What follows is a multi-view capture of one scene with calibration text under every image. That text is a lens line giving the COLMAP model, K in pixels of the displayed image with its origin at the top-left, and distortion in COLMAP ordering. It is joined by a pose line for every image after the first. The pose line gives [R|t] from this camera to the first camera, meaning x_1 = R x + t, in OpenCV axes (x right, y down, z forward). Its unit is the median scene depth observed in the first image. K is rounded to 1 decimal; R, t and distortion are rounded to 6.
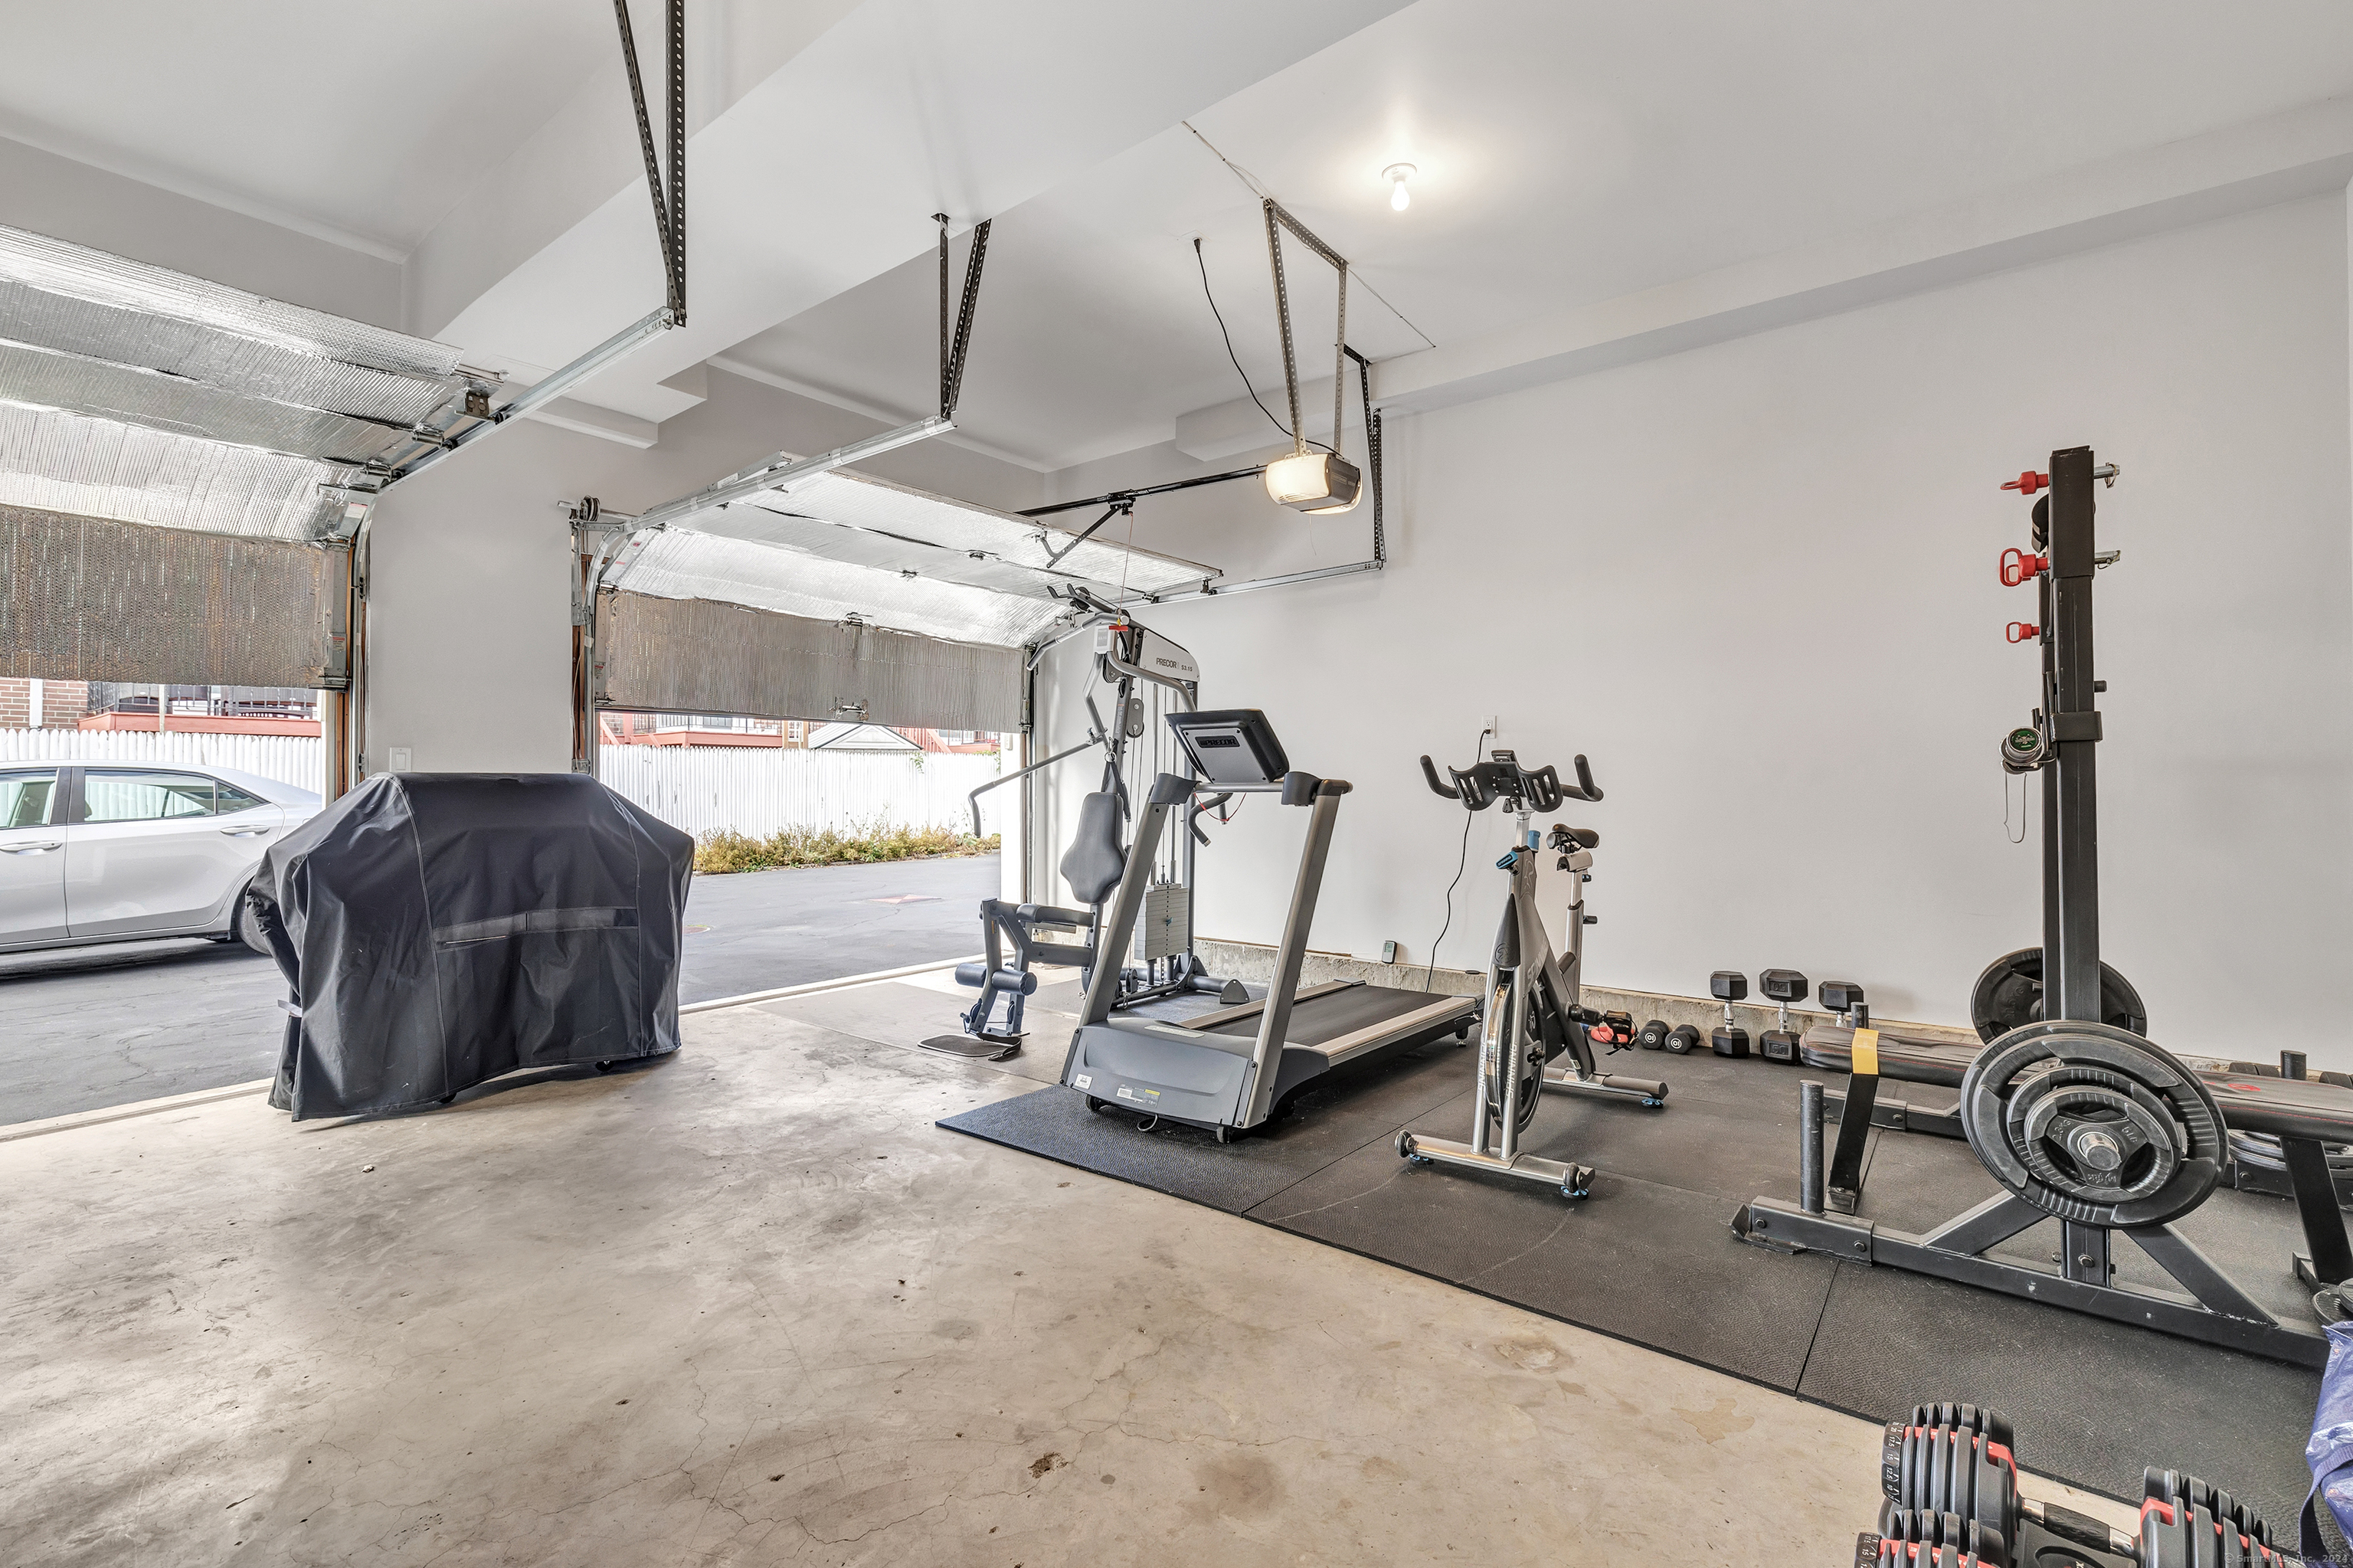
lens RADIAL K [[1022.8, 0, 1184.6], [0, 1022.8, 776.9], [0, 0, 1]] dist [-0.002961, -0.000075]
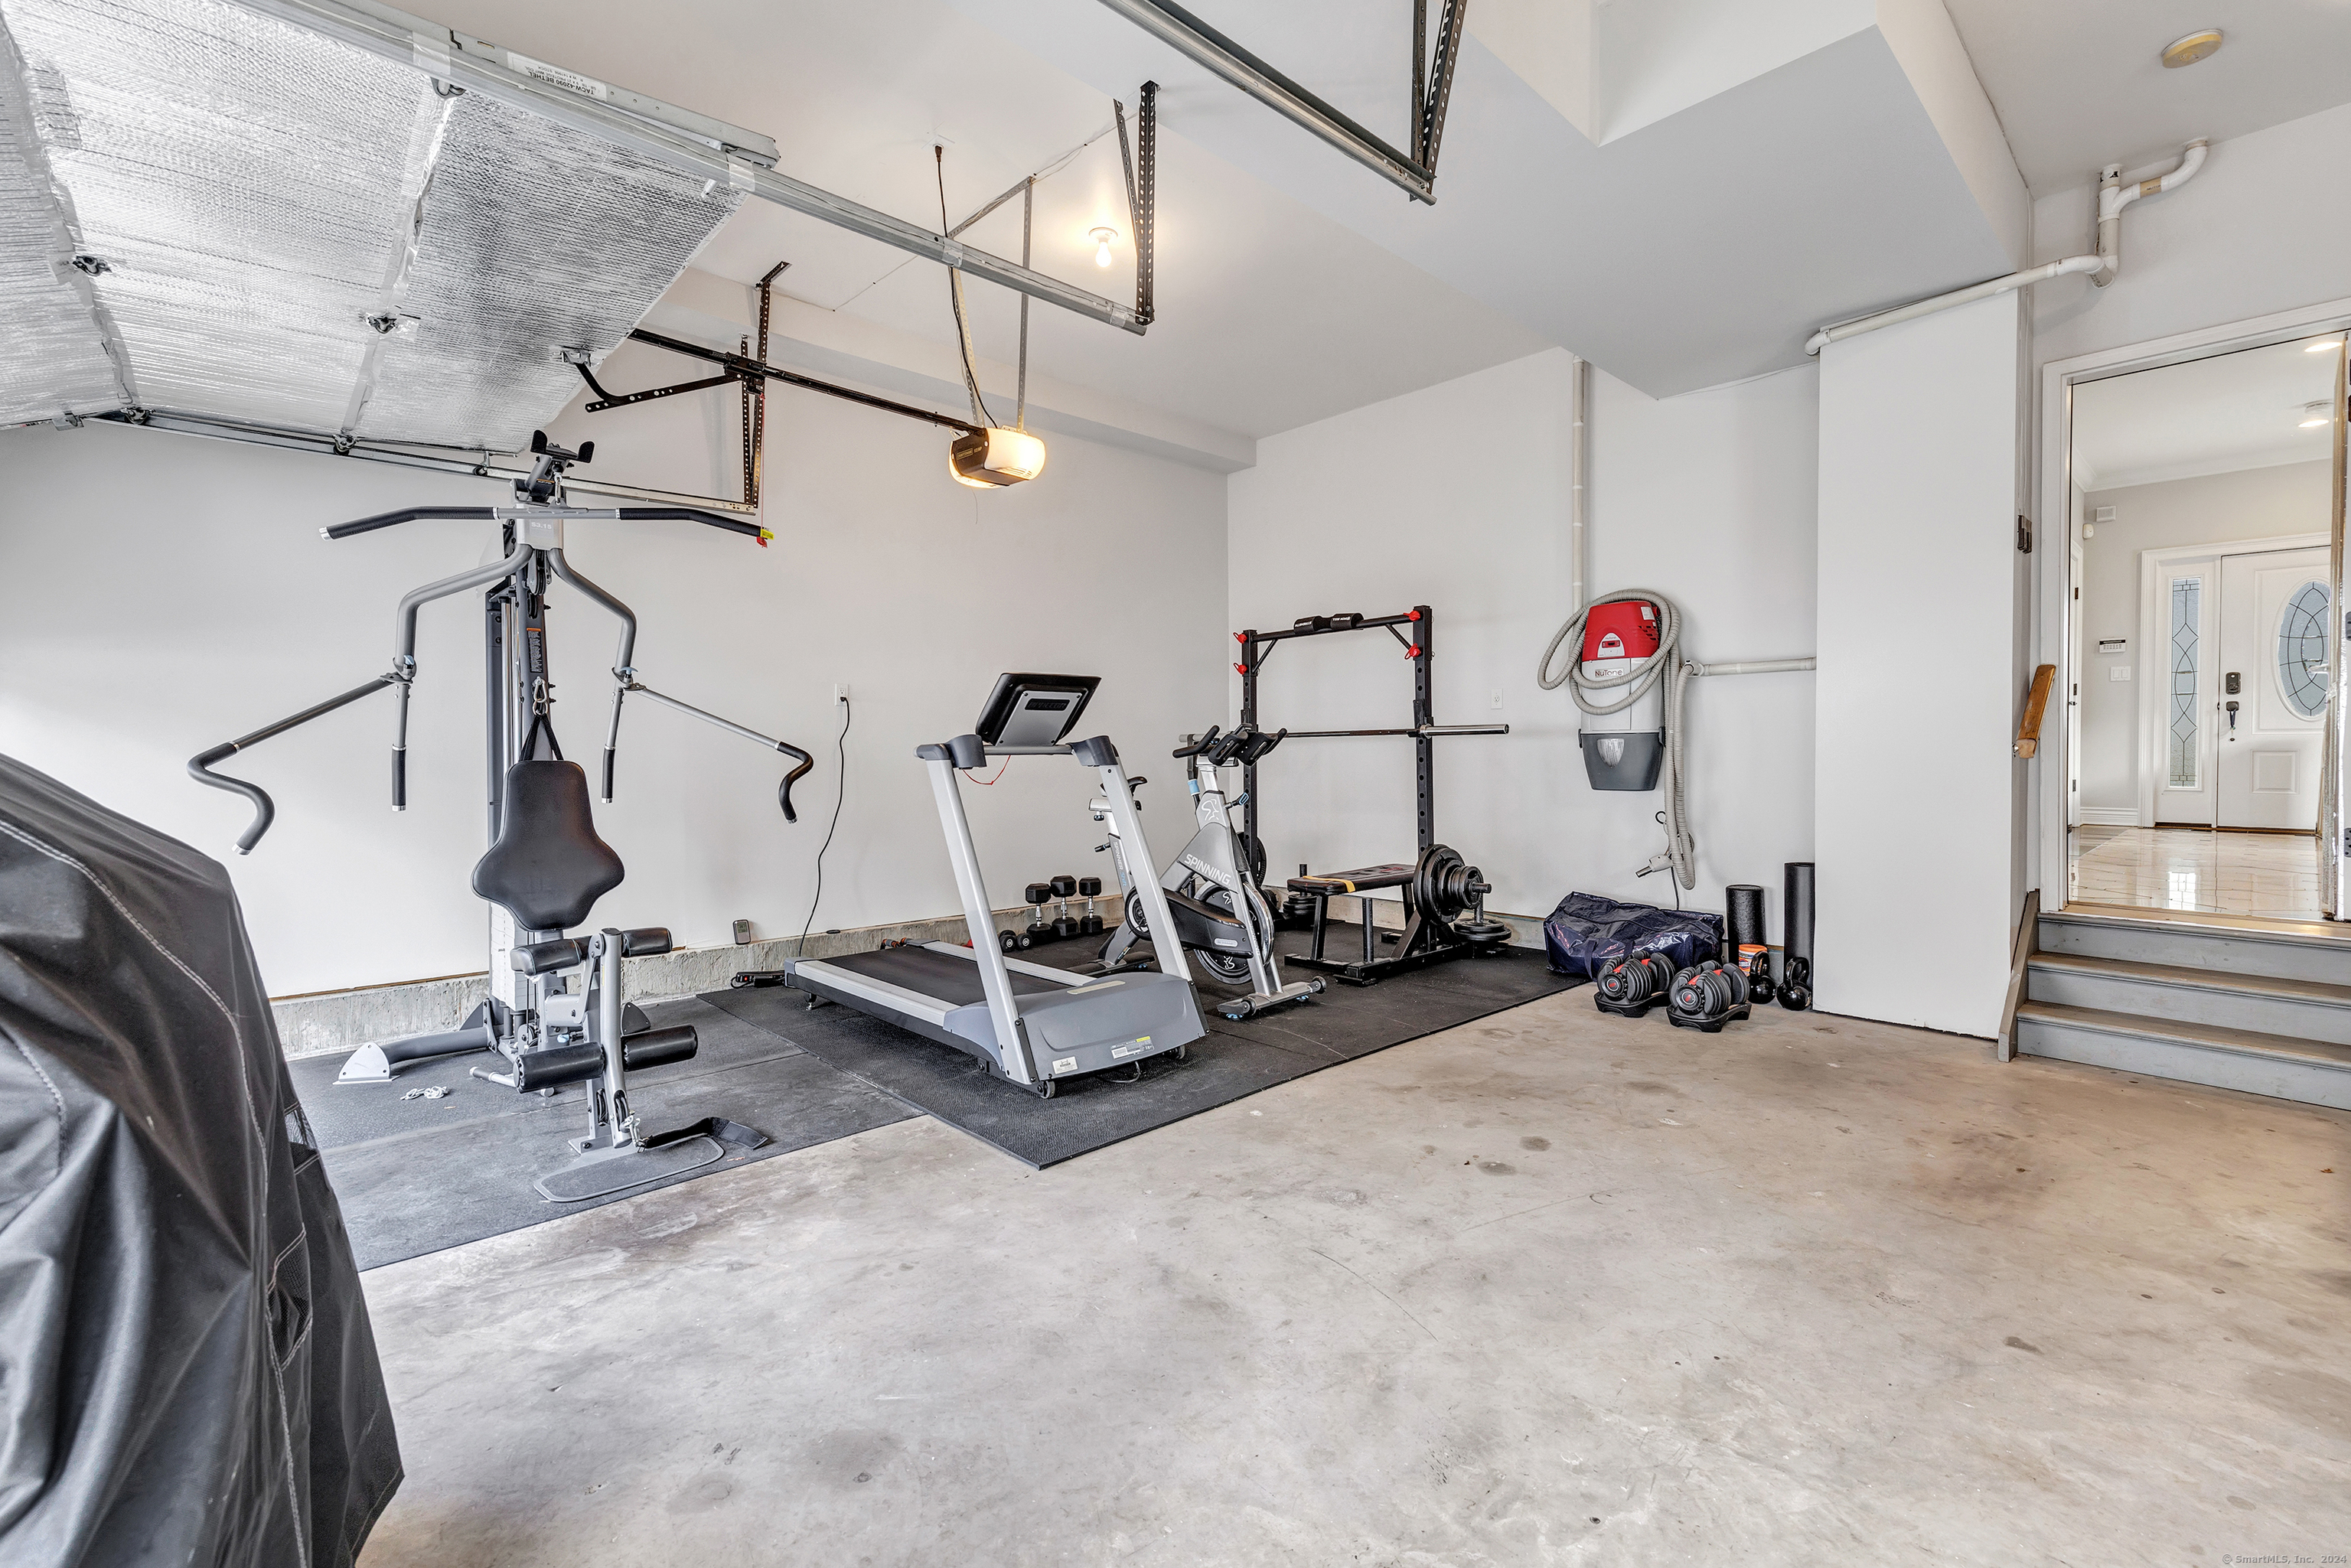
lens RADIAL K [[1021.9, 0, 1114.9], [0, 1021.9, 761.6], [0, 0, 1]] dist [-0.002961, -0.000075]
pose [[0.189337, -0.006876, 0.981888, -1.174406], [-0.004016, 0.999962, 0.007777, 0.018534], [-0.981904, -0.005416, 0.189302, 0.919336]]
